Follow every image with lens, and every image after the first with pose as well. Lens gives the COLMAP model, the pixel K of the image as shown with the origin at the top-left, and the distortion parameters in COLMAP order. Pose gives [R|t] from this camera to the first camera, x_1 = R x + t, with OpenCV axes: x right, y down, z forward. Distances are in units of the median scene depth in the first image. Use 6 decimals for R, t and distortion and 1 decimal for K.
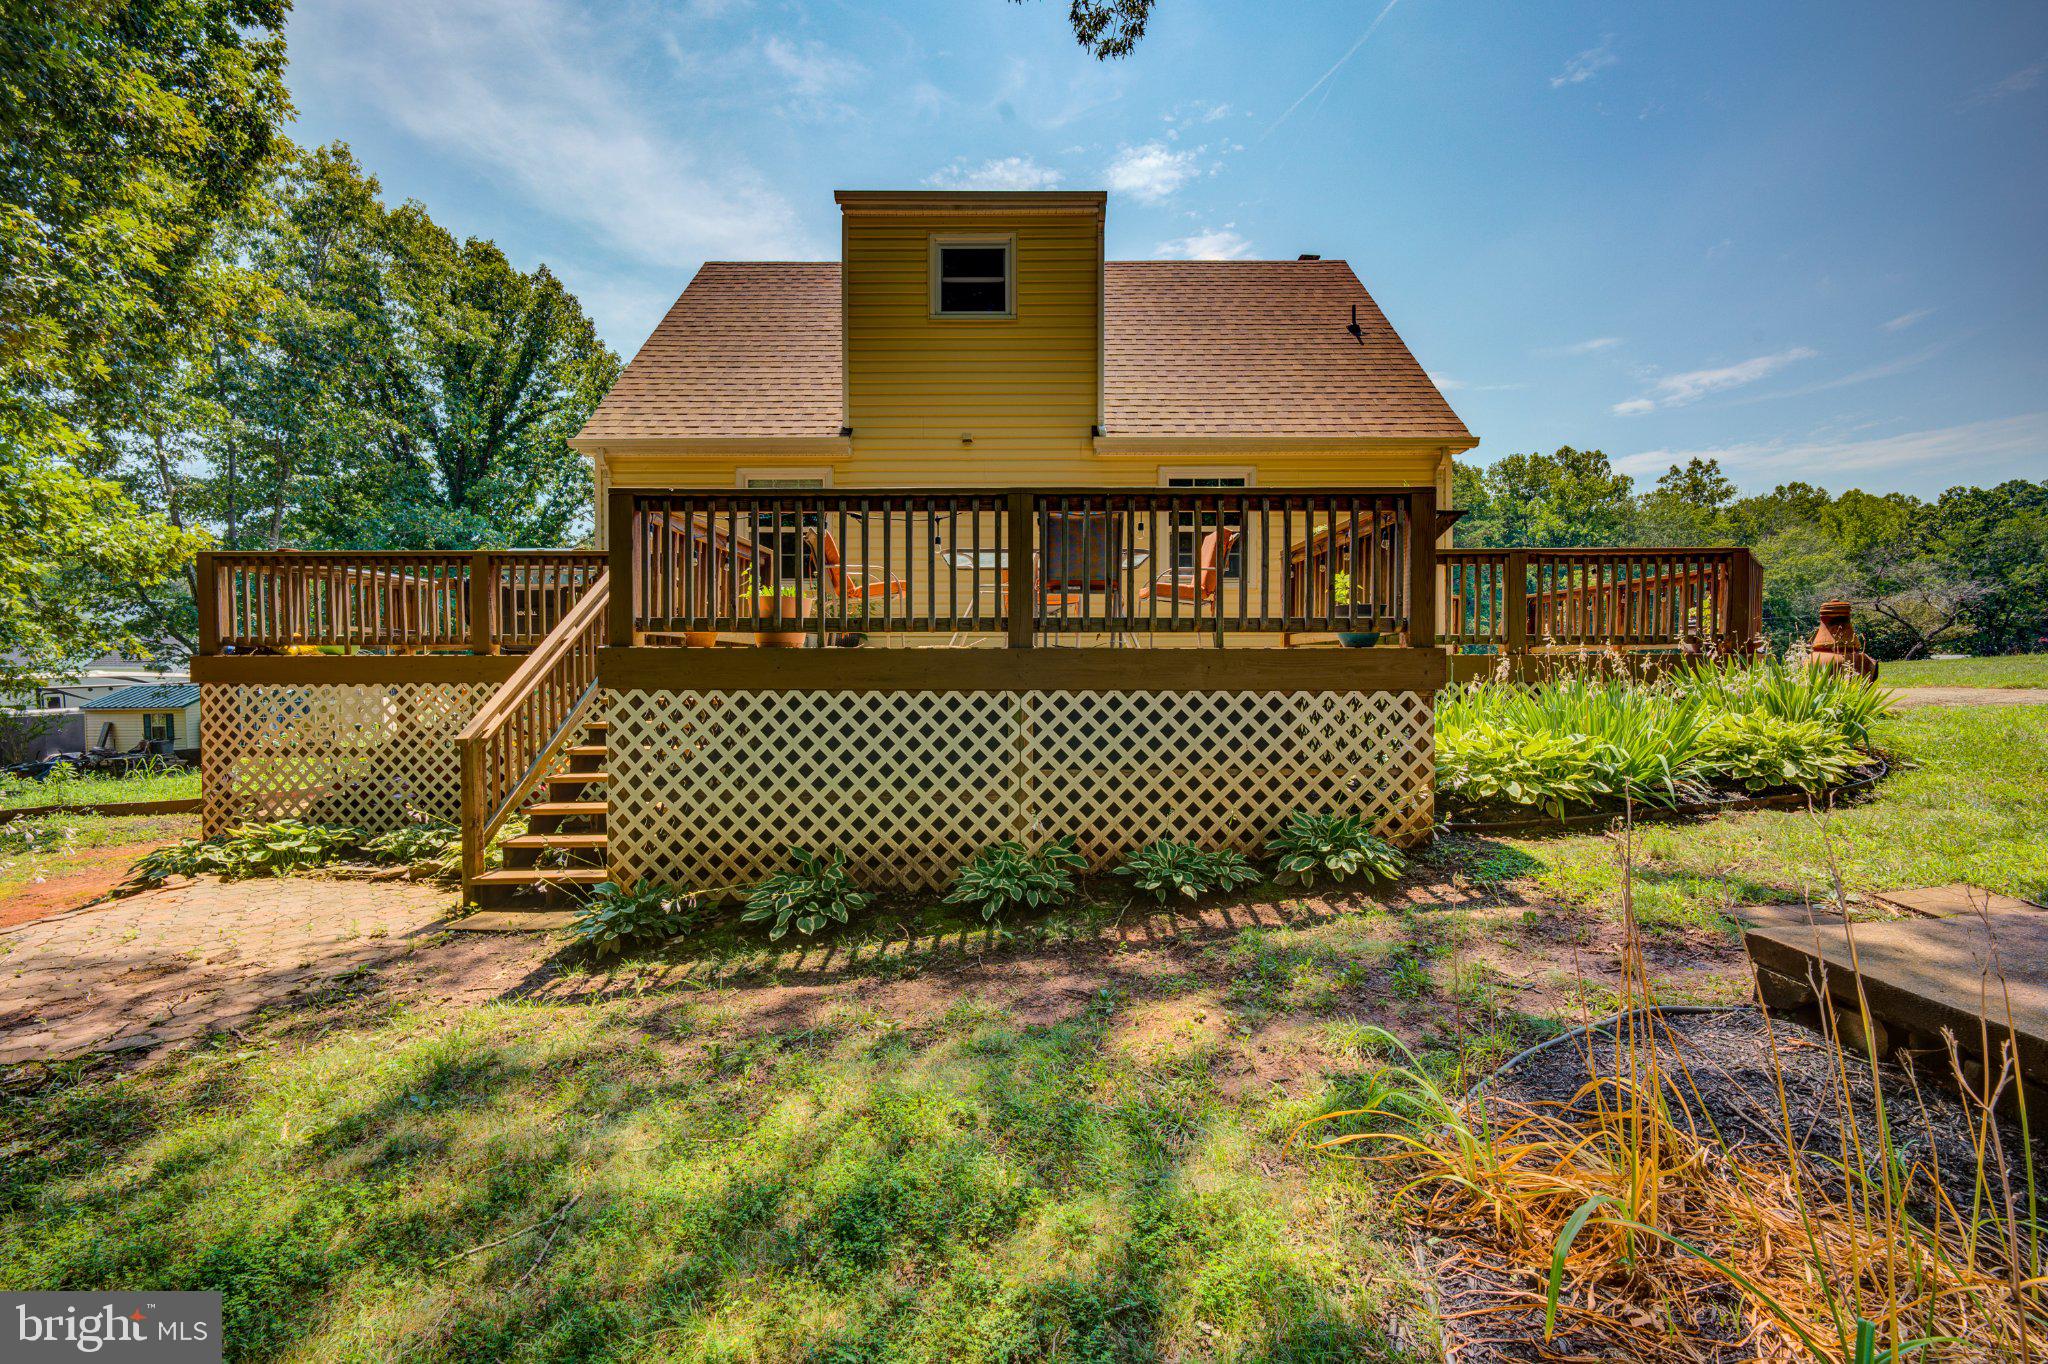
lens RADIAL K [[835.6, 0, 1023.6], [0, 835.6, 678.4], [0, 0, 1]] dist [-0.009216, -0.000344]
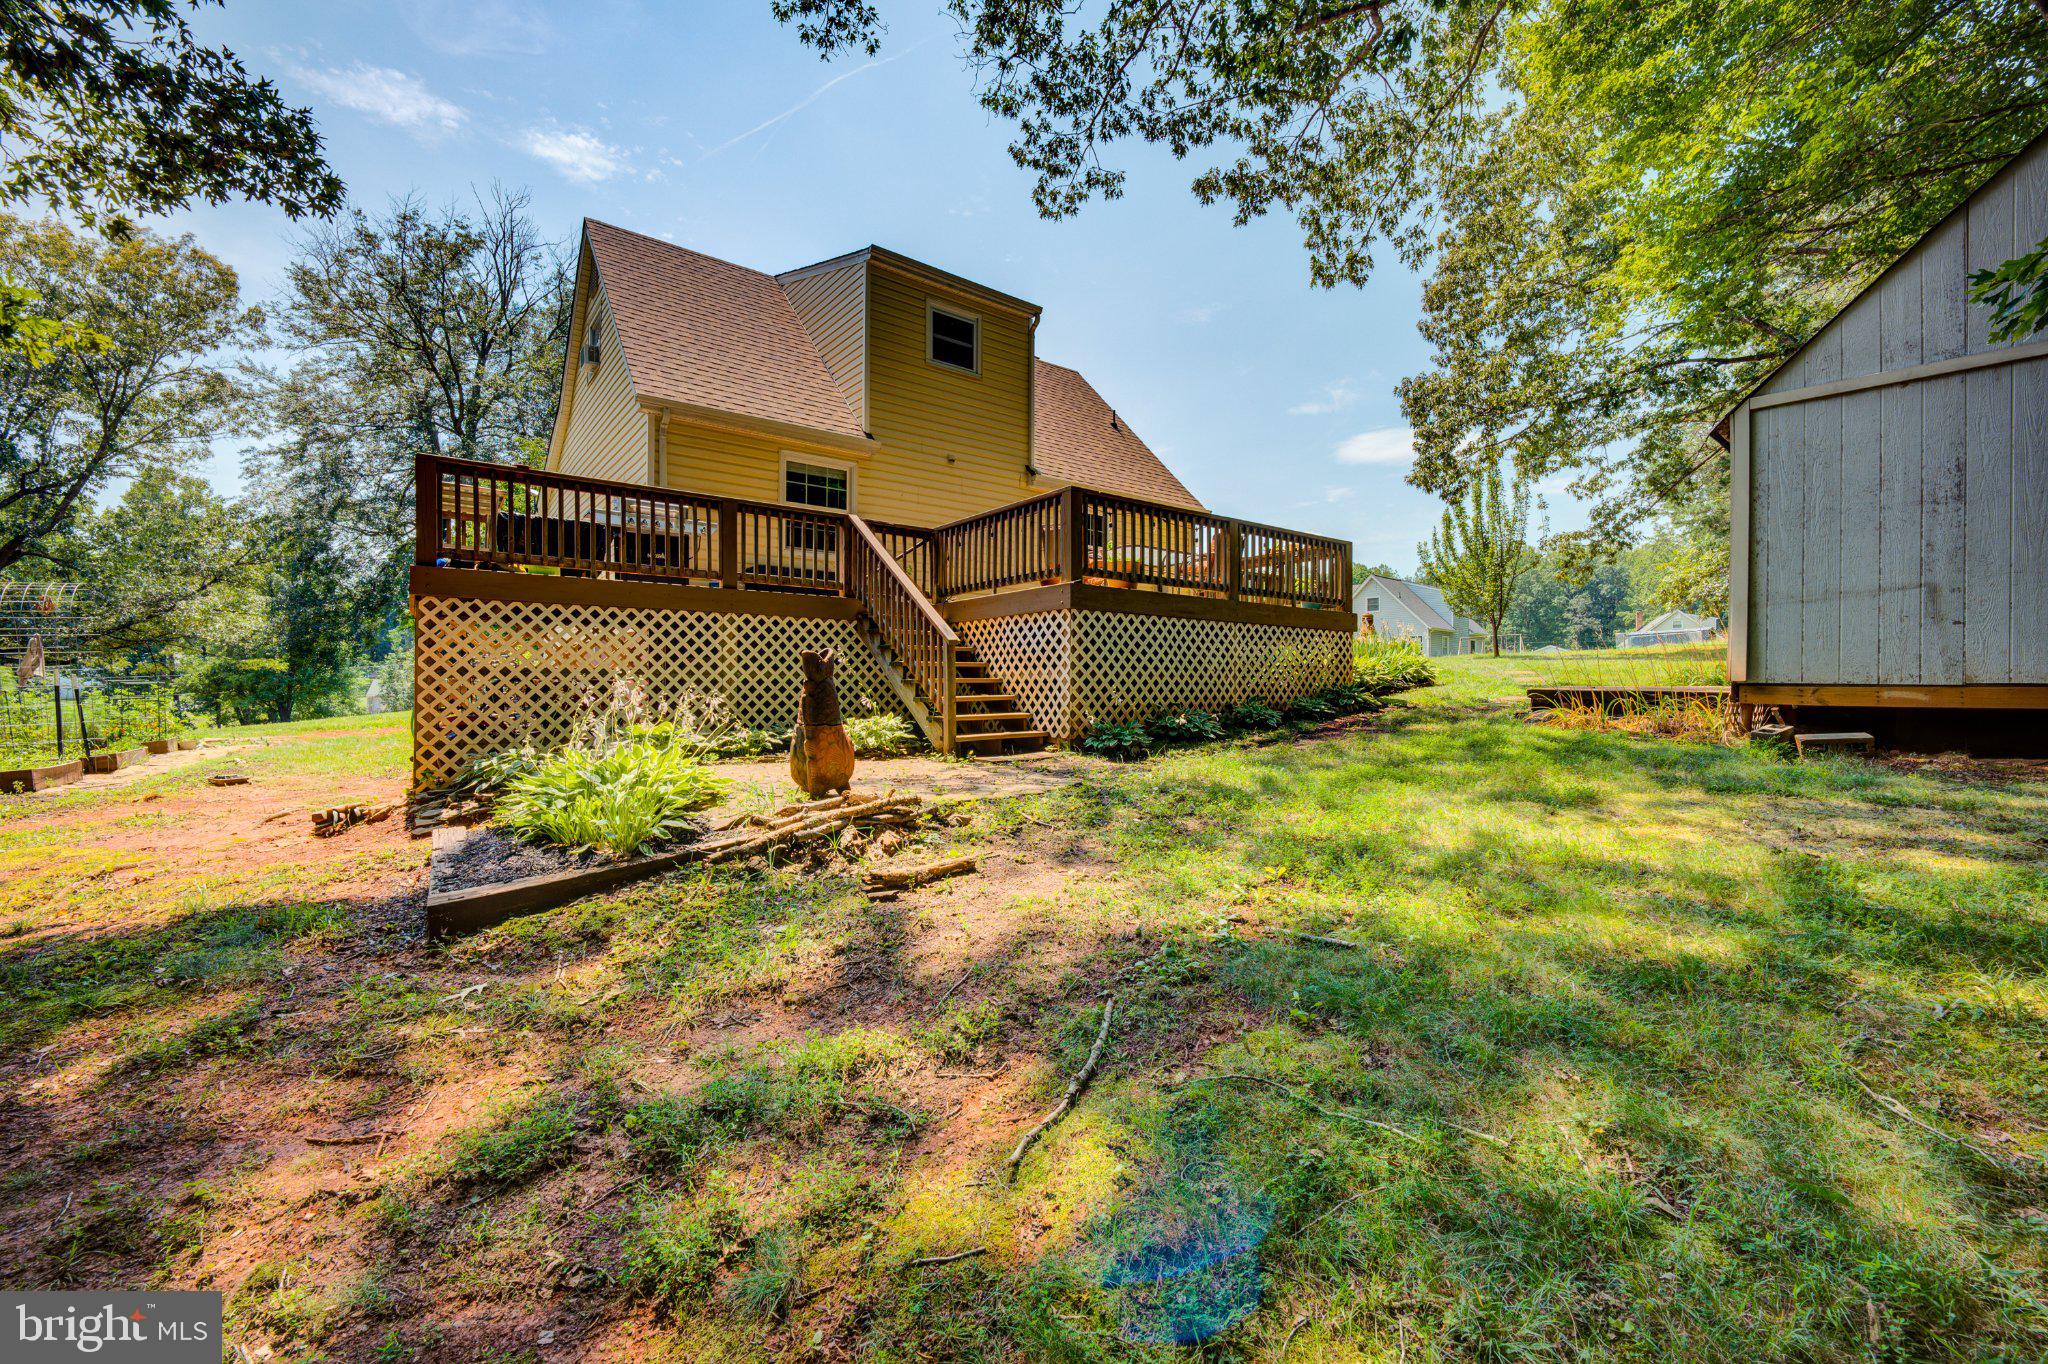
lens RADIAL K [[835.6, 0, 1023.6], [0, 835.6, 678.4], [0, 0, 1]] dist [-0.009216, -0.000344]
pose [[0.780801, 0.008040, 0.624728, -0.795978], [0.012475, 0.999517, -0.028455, 0.096688], [-0.624656, 0.030012, 0.780324, -0.086767]]
